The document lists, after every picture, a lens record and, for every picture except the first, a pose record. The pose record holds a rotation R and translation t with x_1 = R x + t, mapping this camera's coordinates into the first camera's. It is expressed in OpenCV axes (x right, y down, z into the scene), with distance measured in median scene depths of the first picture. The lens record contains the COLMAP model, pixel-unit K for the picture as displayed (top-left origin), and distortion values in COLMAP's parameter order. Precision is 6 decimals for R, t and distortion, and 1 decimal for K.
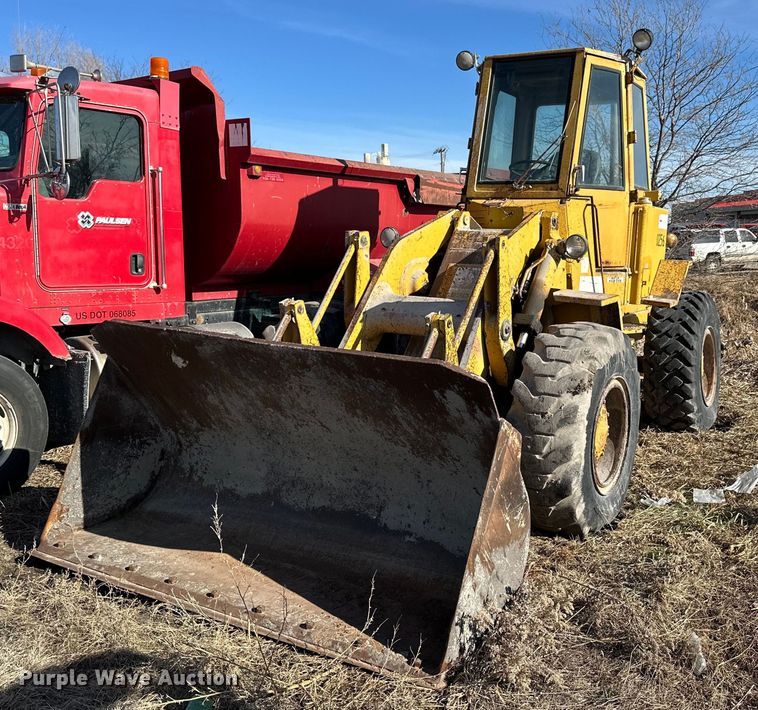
lens RADIAL K [[815.0, 0, 416.1], [0, 815.0, 354.7], [0, 0, 1]] dist [0.113707, -0.023416]
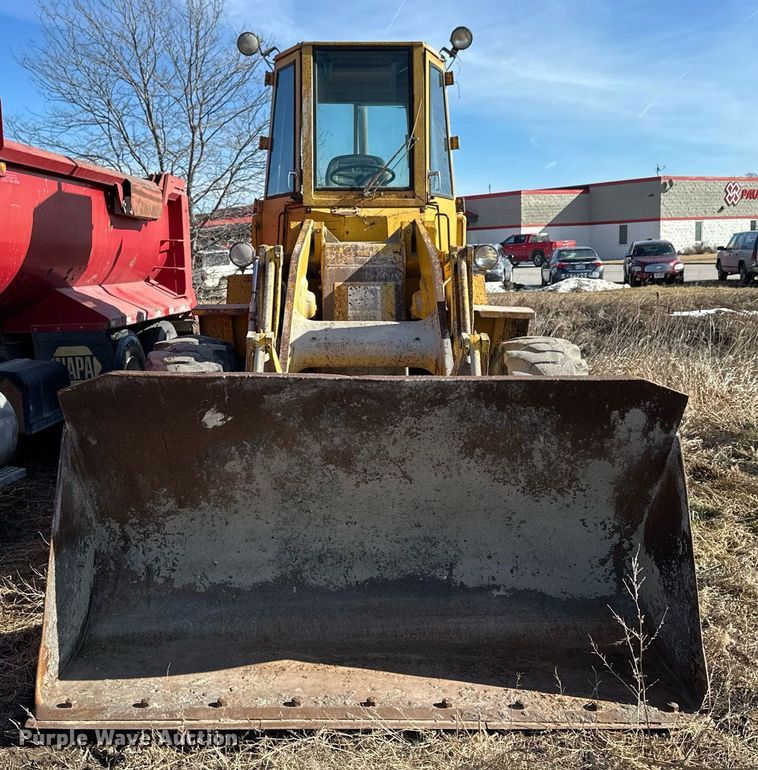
lens RADIAL K [[937.1, 0, 379.0], [0, 937.1, 385.0], [0, 0, 1]] dist [0.135989, 0.039050]
pose [[0.873308, -0.093519, 0.478108, -0.365430], [0.098769, 0.995009, 0.014215, -0.013340], [-0.477051, 0.034808, 0.878186, 0.109980]]
